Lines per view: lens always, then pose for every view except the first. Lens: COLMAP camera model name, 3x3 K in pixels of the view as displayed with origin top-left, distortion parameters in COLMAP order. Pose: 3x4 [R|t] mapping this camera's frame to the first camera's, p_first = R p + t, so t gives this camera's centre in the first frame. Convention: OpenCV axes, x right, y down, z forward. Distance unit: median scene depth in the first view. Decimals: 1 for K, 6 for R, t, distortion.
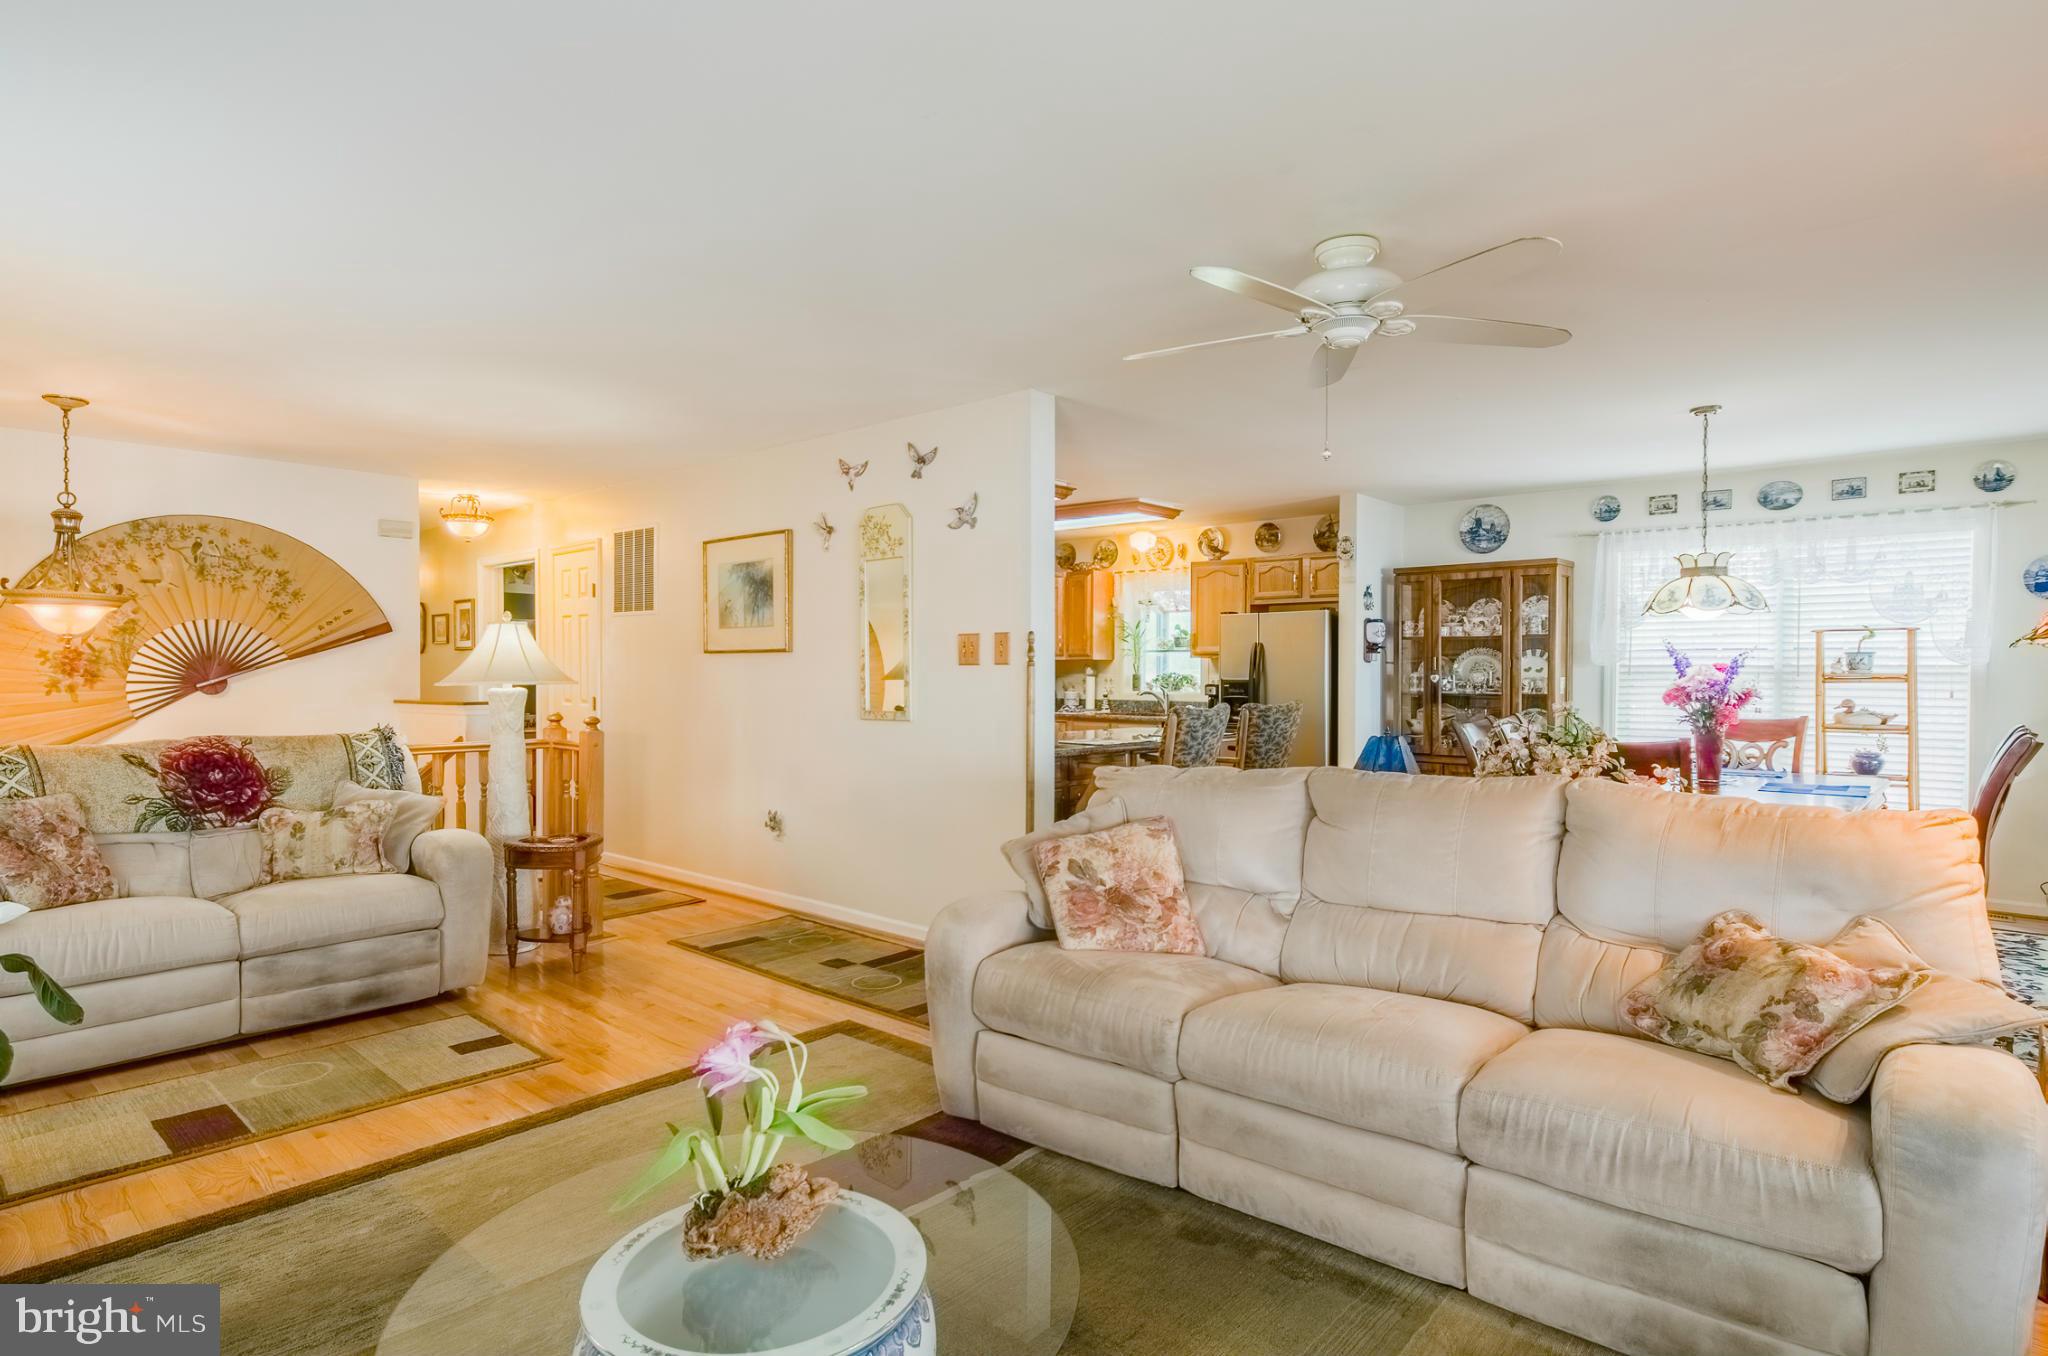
lens RADIAL K [[1072.0, 0, 1018.9], [0, 1072.0, 684.1], [0, 0, 1]] dist [0.001407, 0.004099]
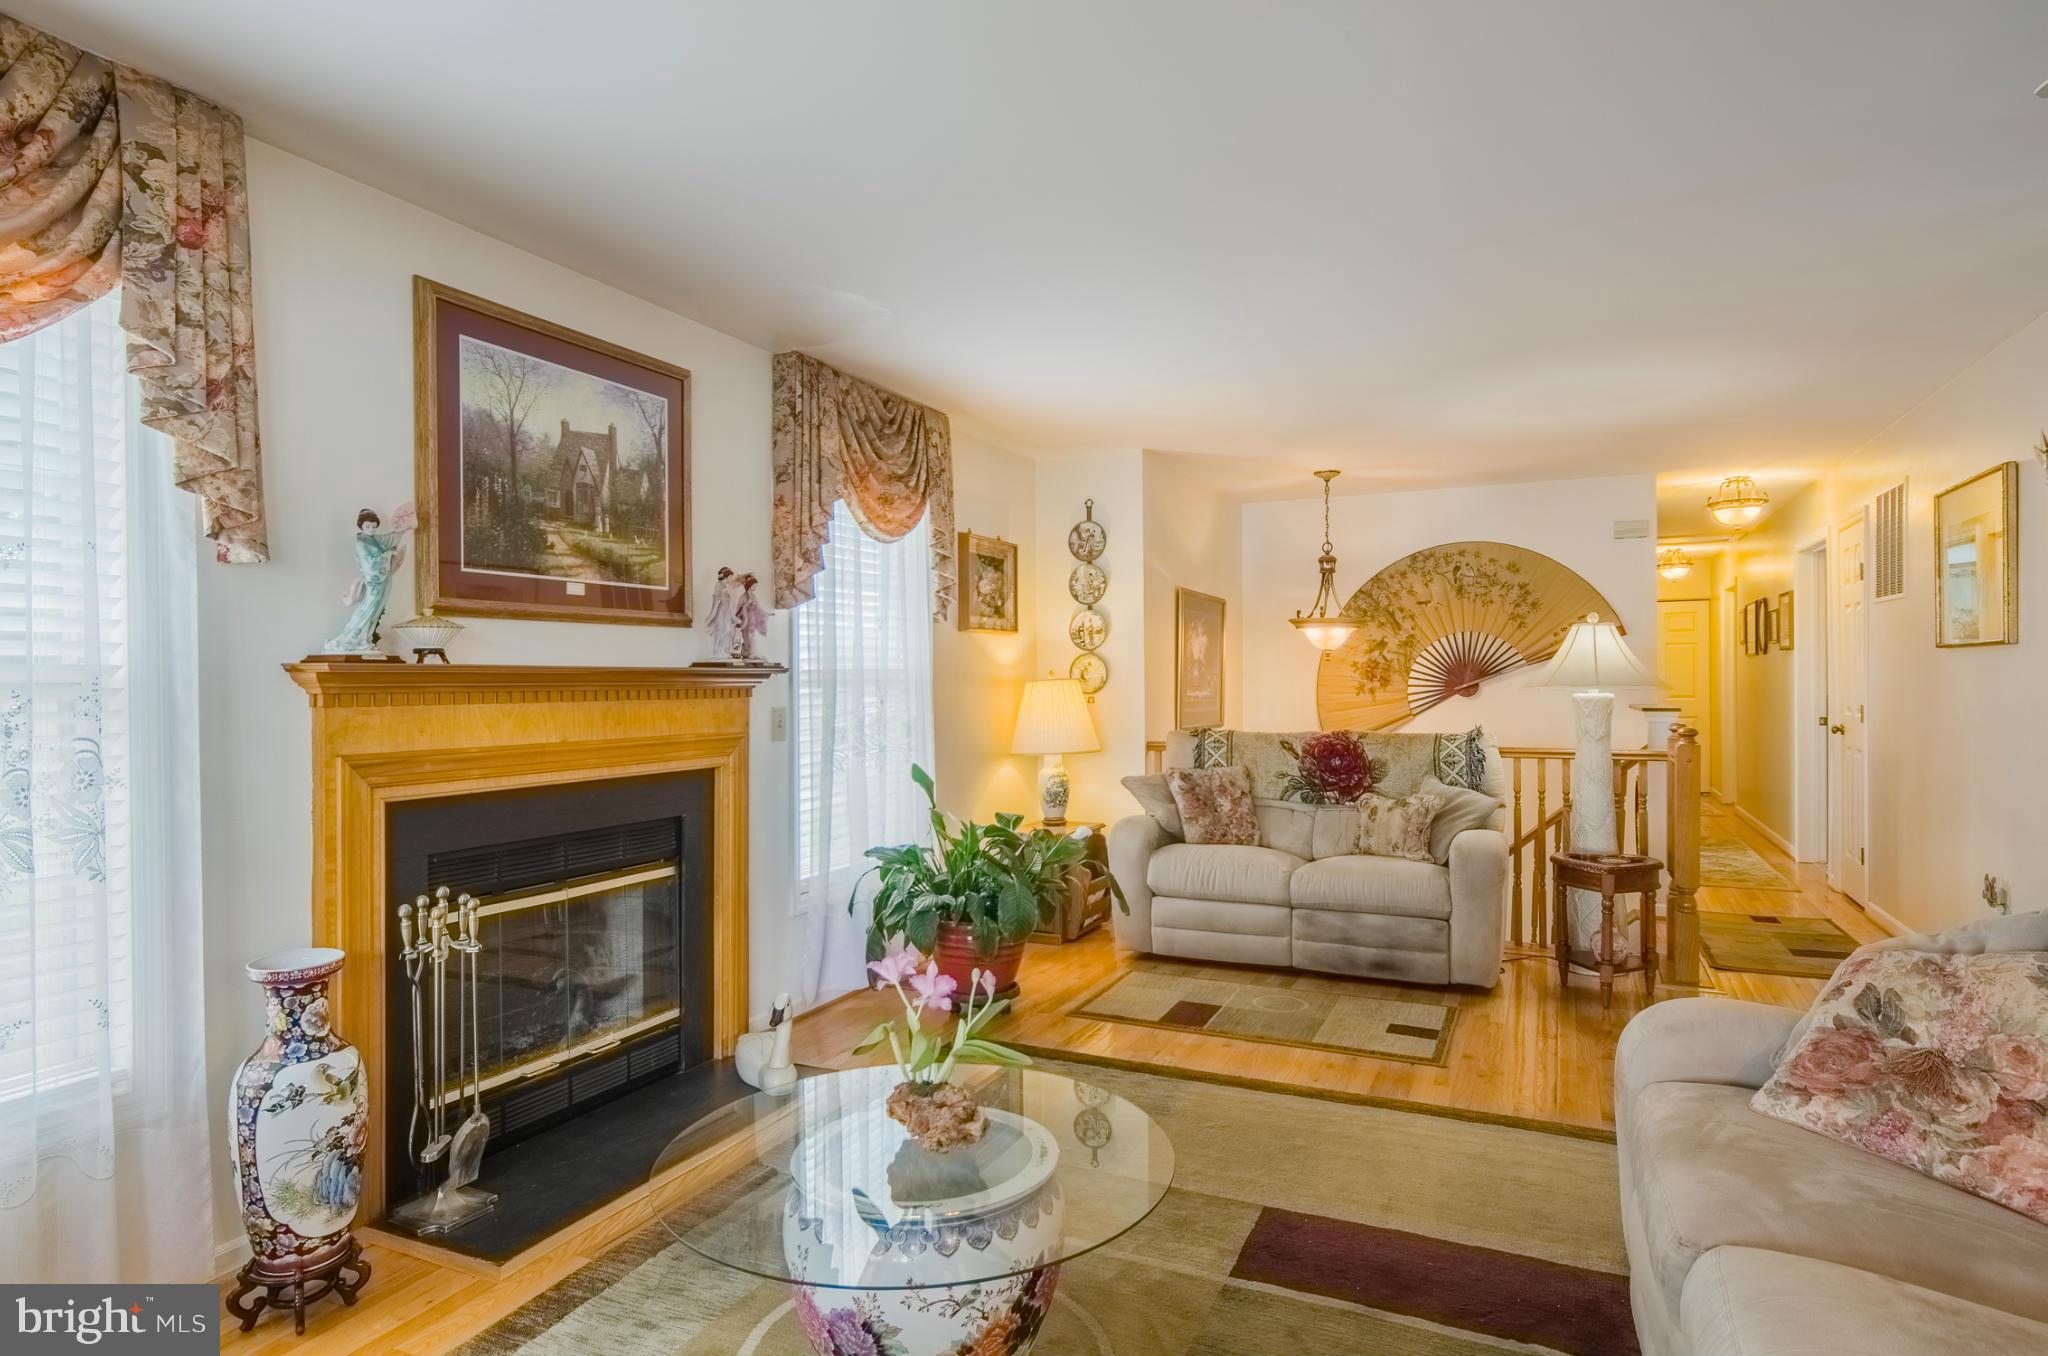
lens RADIAL K [[1134.4, 0, 1010.8], [0, 1134.4, 682.5], [0, 0, 1]] dist [-0.001346, 0.002641]
pose [[0.283421, -0.000557, -0.958995, 0.373330], [-0.002223, 0.999997, -0.001238, -0.003839], [0.958993, 0.002483, 0.283419, 0.249711]]
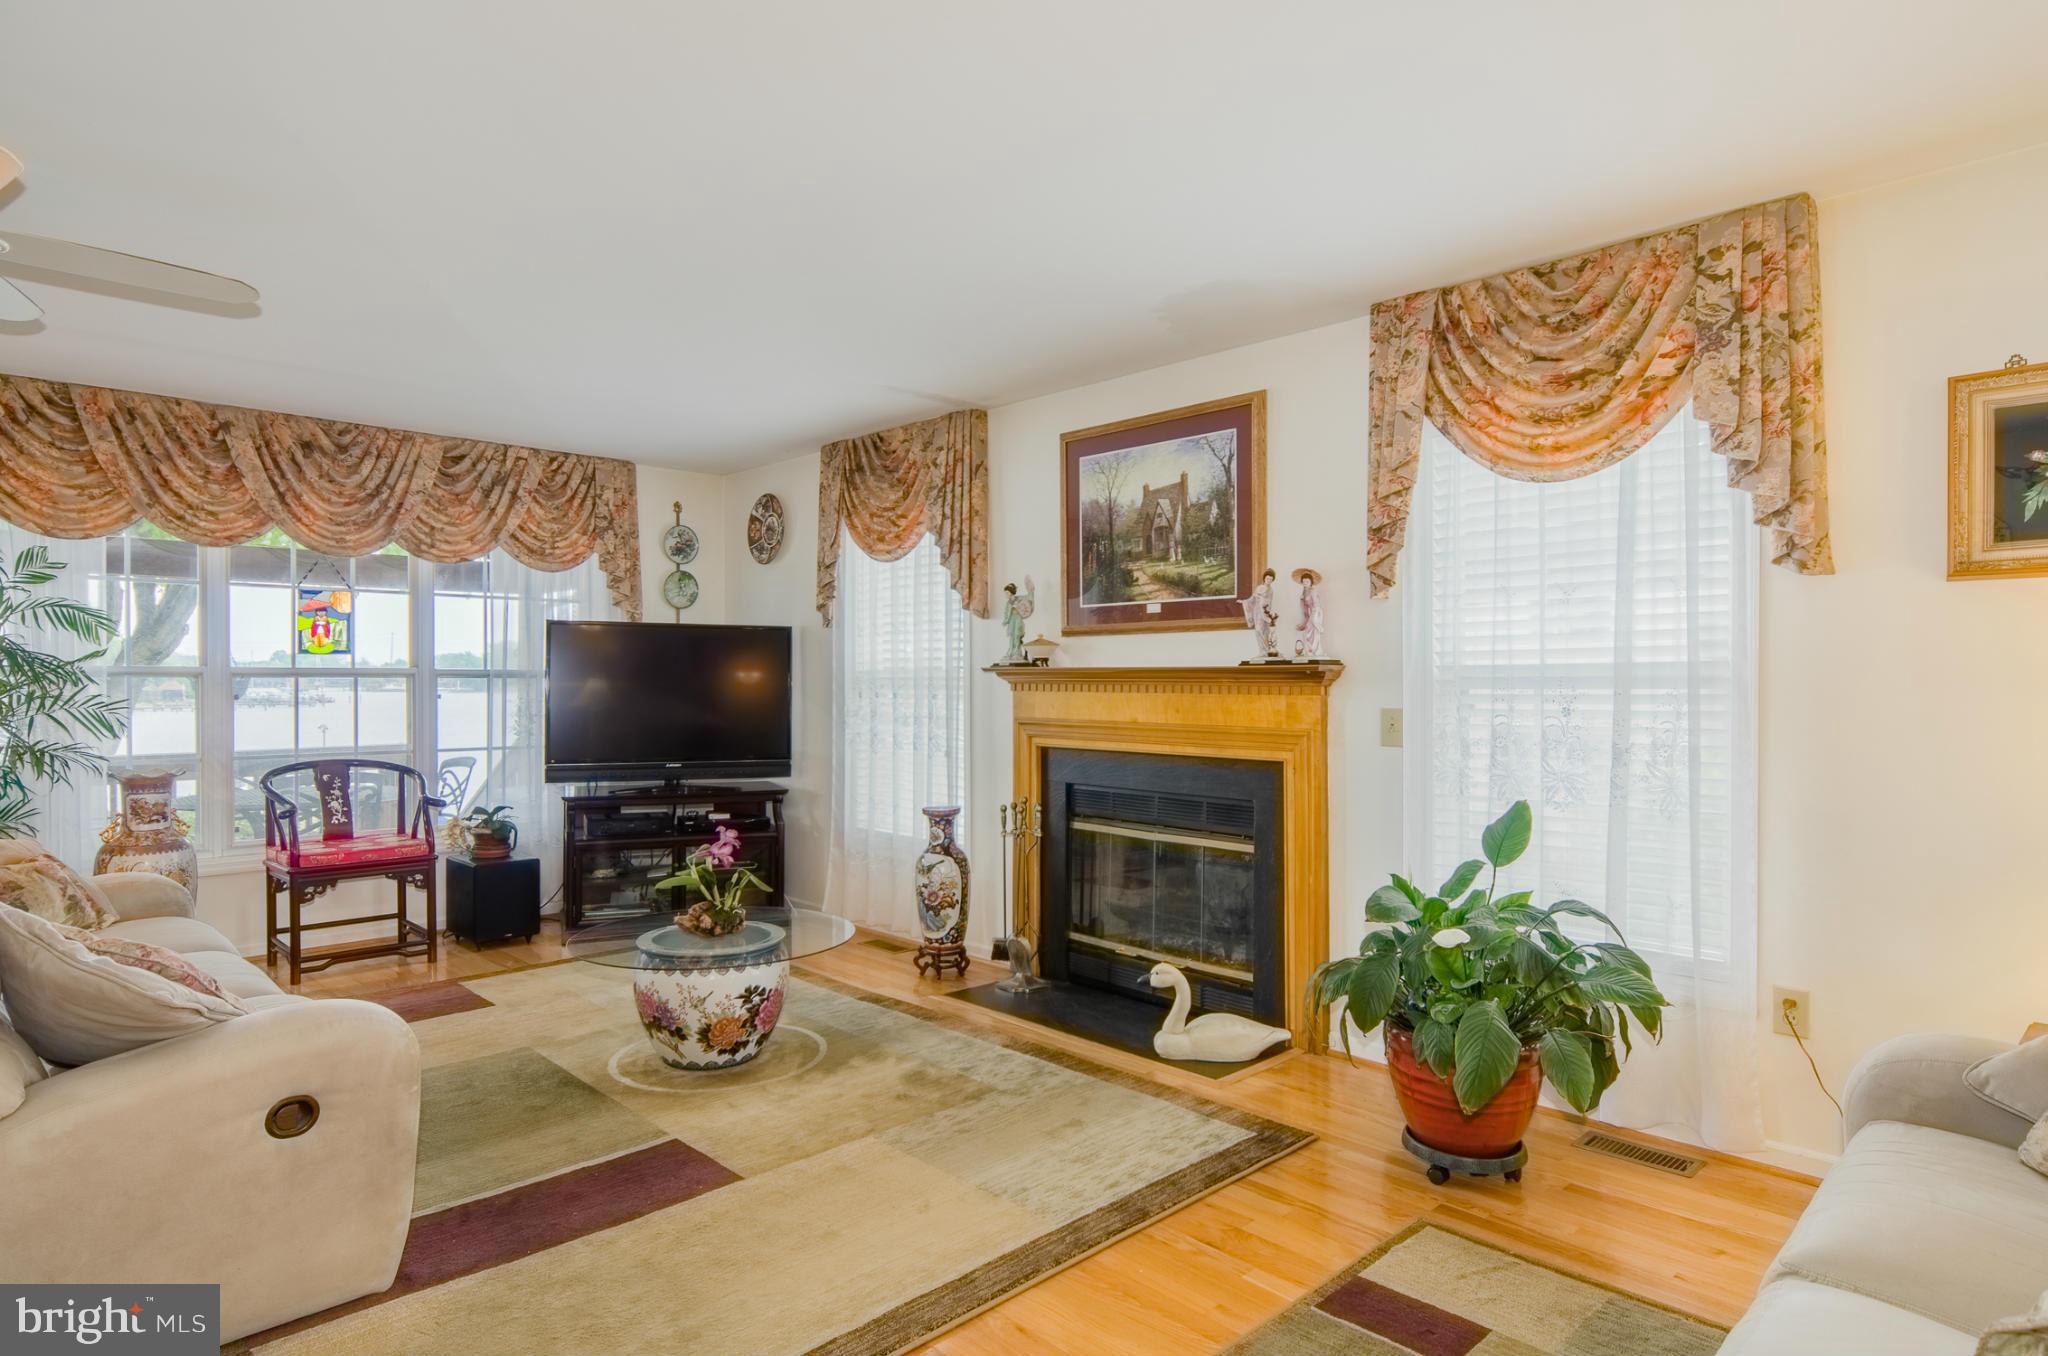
lens RADIAL K [[1134.4, 0, 1026.9], [0, 1134.4, 679.6], [0, 0, 1]] dist [-0.001346, 0.002641]
pose [[-0.998108, -0.003847, 0.061360, -0.367736], [-0.003269, 0.999949, 0.009510, -0.012248], [-0.061394, 0.009292, -0.998070, 1.177202]]
